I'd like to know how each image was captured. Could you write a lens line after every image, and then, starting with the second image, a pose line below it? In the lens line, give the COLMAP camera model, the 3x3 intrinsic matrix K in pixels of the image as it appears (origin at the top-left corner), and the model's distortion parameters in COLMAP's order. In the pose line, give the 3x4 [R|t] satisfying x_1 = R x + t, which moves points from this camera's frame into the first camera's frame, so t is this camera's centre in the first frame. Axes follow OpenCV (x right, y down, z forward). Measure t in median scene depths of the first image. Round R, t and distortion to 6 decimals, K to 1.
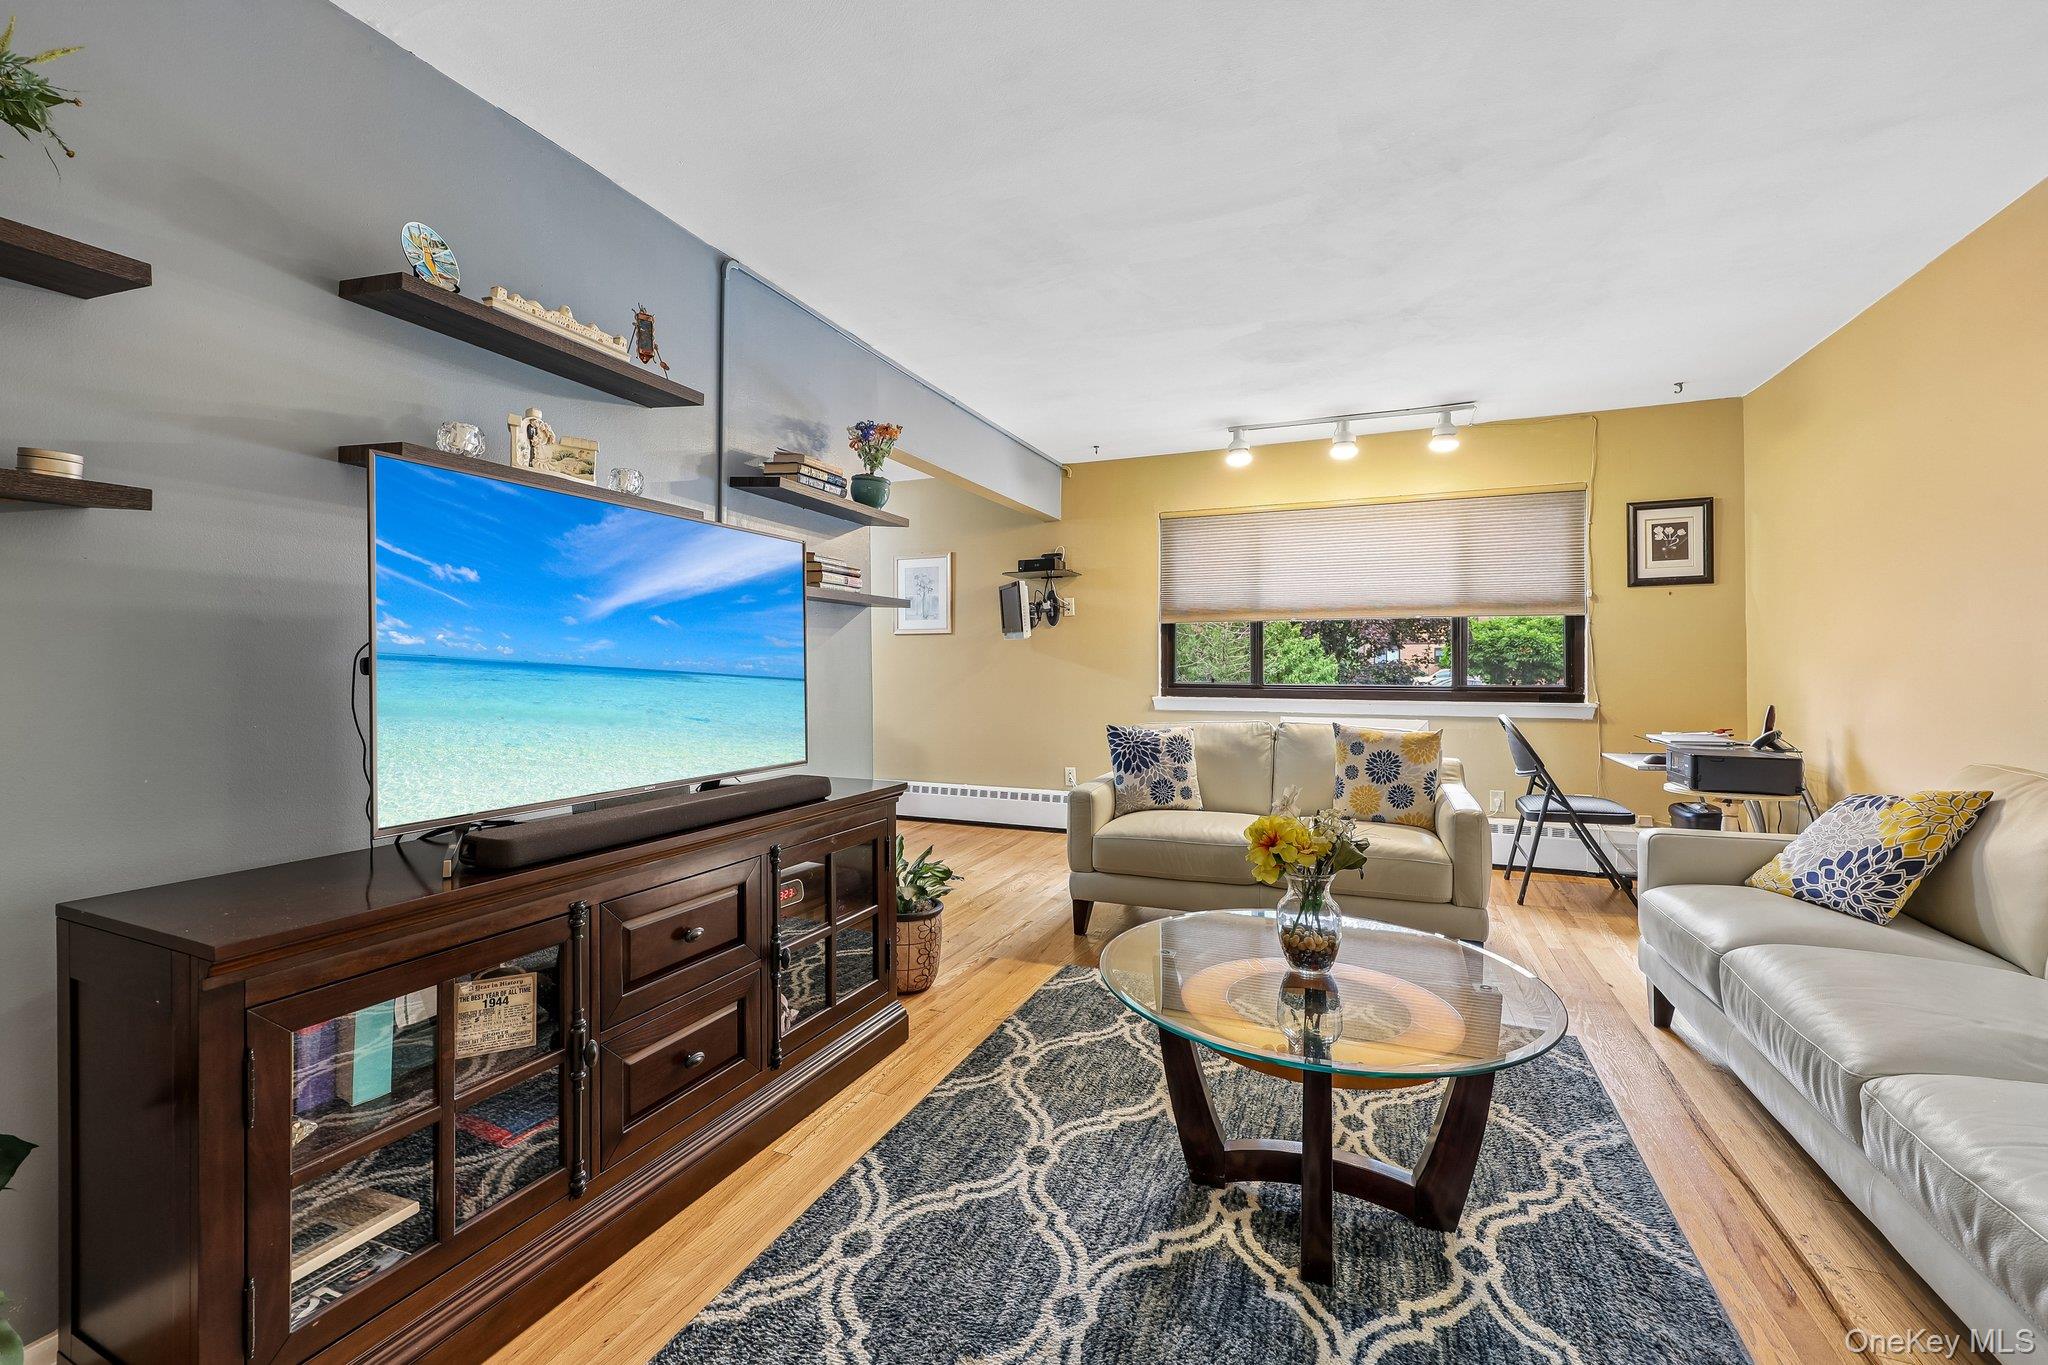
lens RADIAL K [[834.7, 0, 1020.6], [0, 834.7, 666.4], [0, 0, 1]] dist [0.001566, 0.000139]
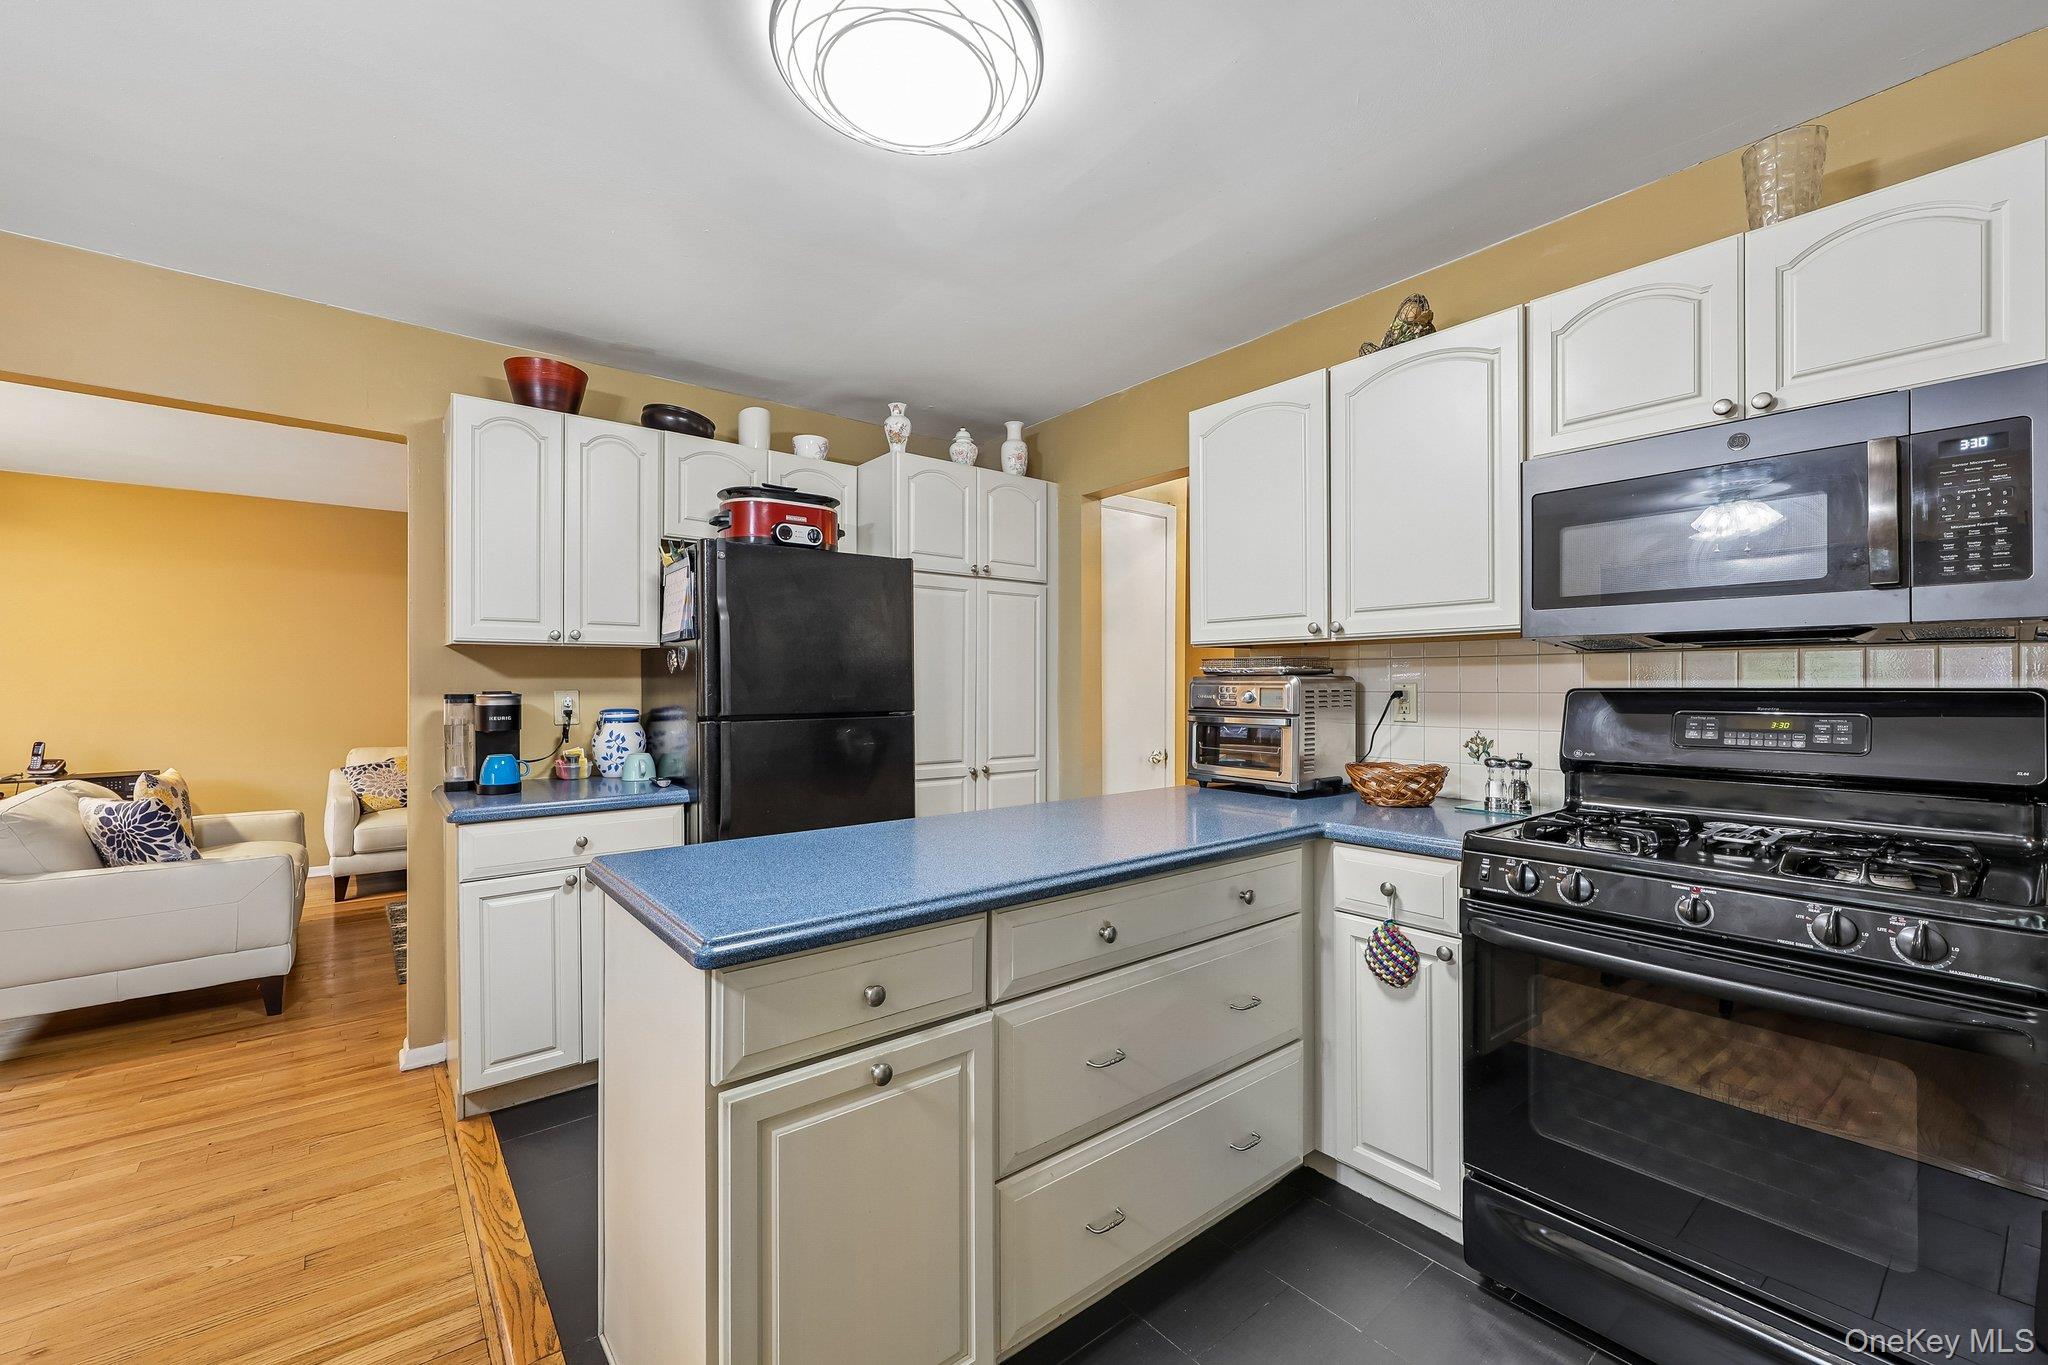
lens RADIAL K [[827.4, 0, 1018.9], [0, 827.4, 682.6], [0, 0, 1]] dist [0.000433, 0.000008]
pose [[-0.881265, 0.005996, 0.472584, -1.263573], [0.003307, 0.999973, -0.006520, -0.039383], [-0.472611, -0.004183, -0.881261, 1.659519]]
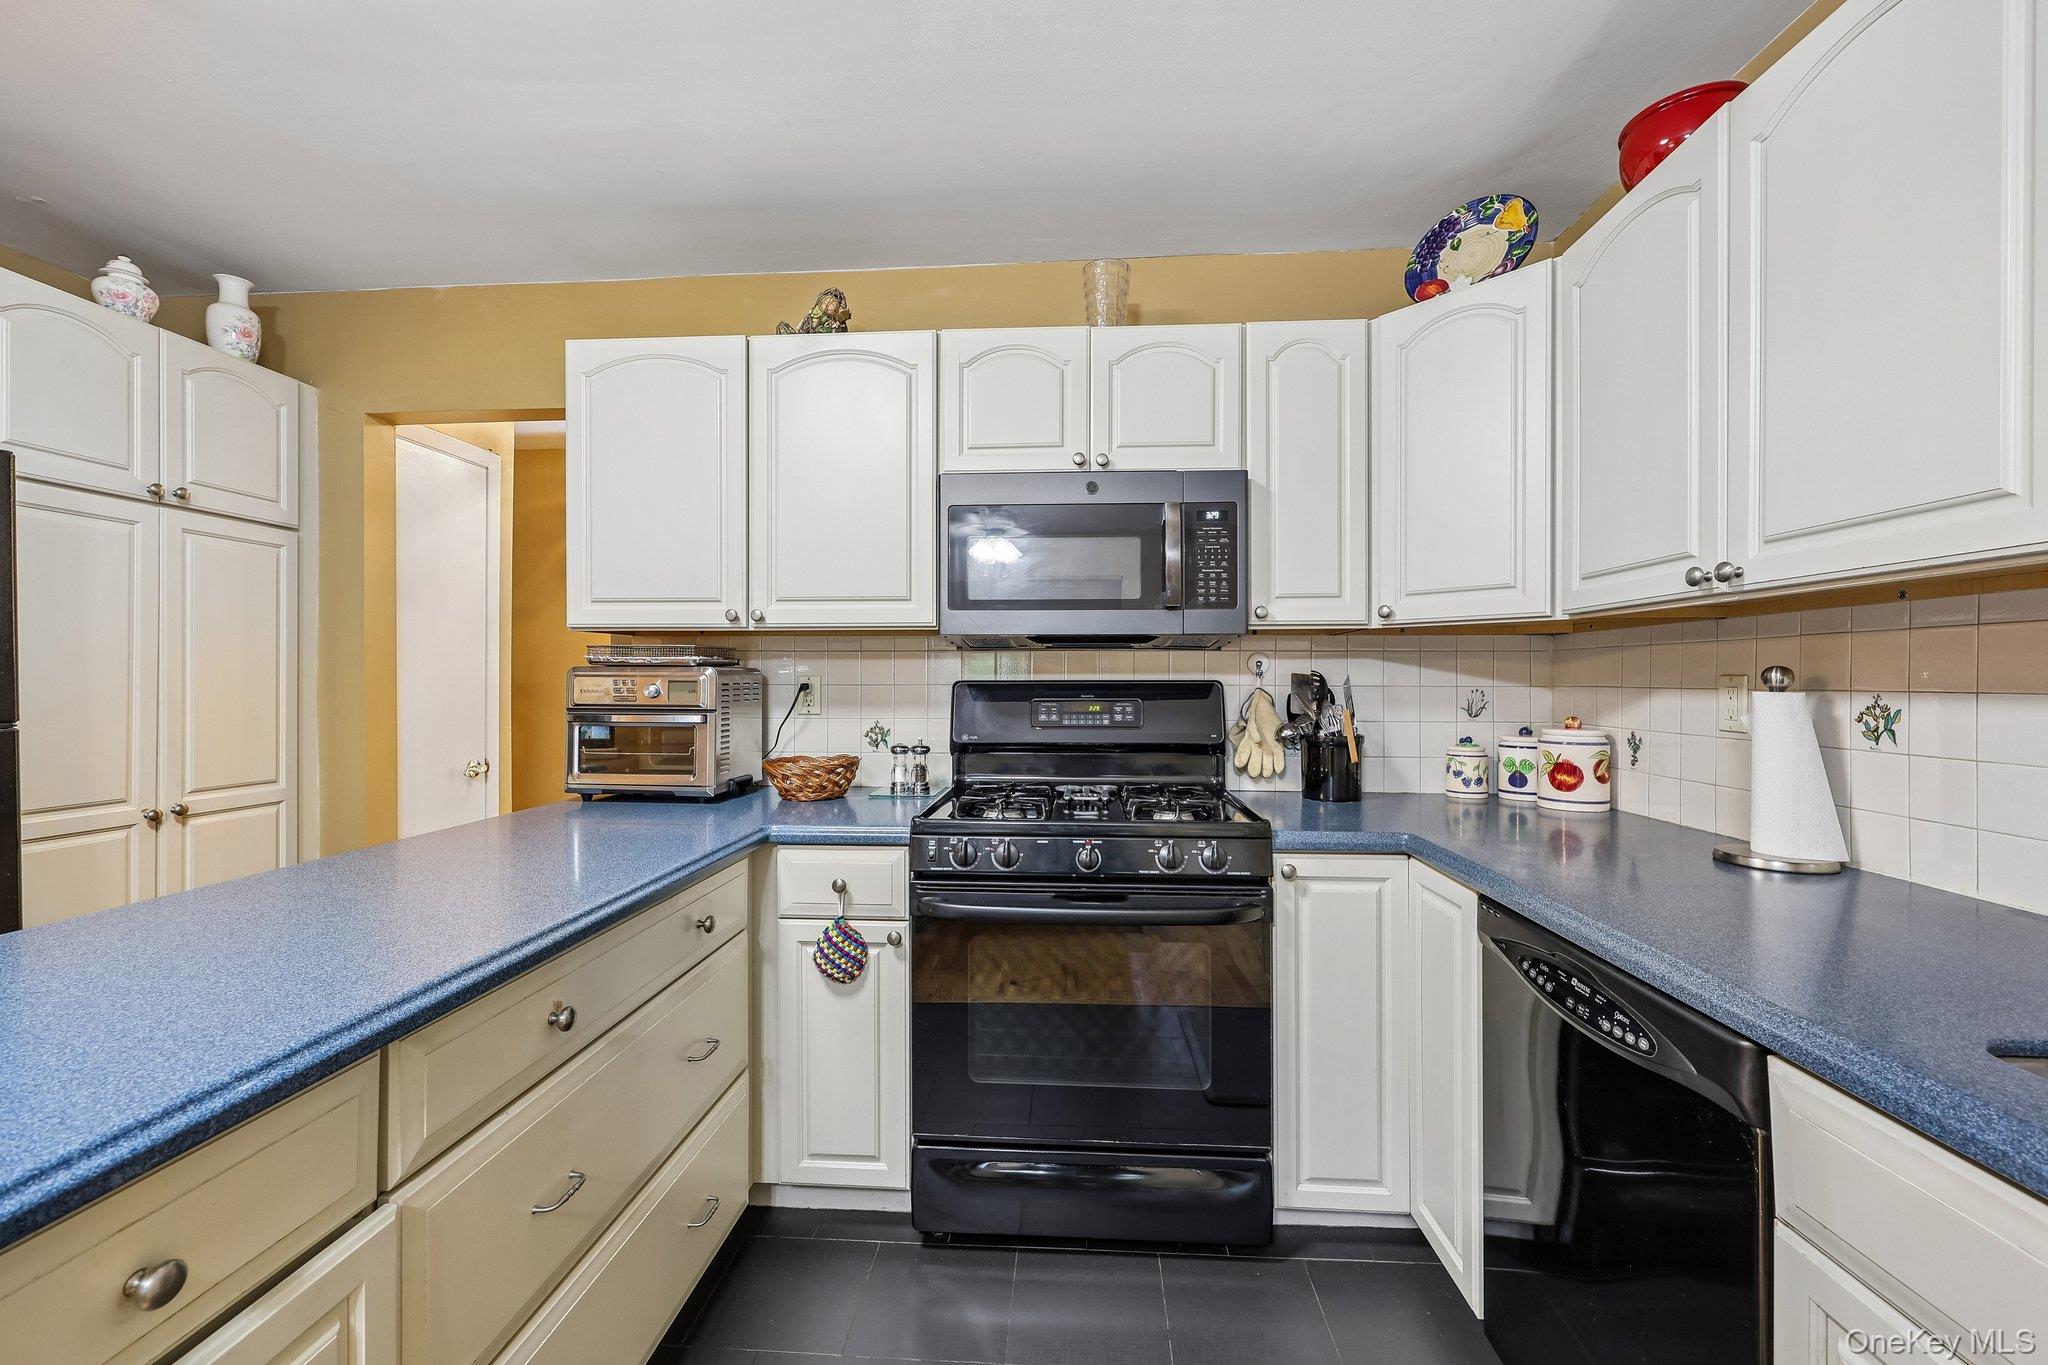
lens RADIAL K [[824.0, 0, 1020.8], [0, 824.0, 682.5], [0, 0, 1]] dist [0.000871, 0.000013]
pose [[-0.945326, 0.003582, -0.326108, -1.144981], [0.002974, 0.999993, 0.002363, -0.037588], [0.326114, 0.001264, -0.945330, 1.597277]]
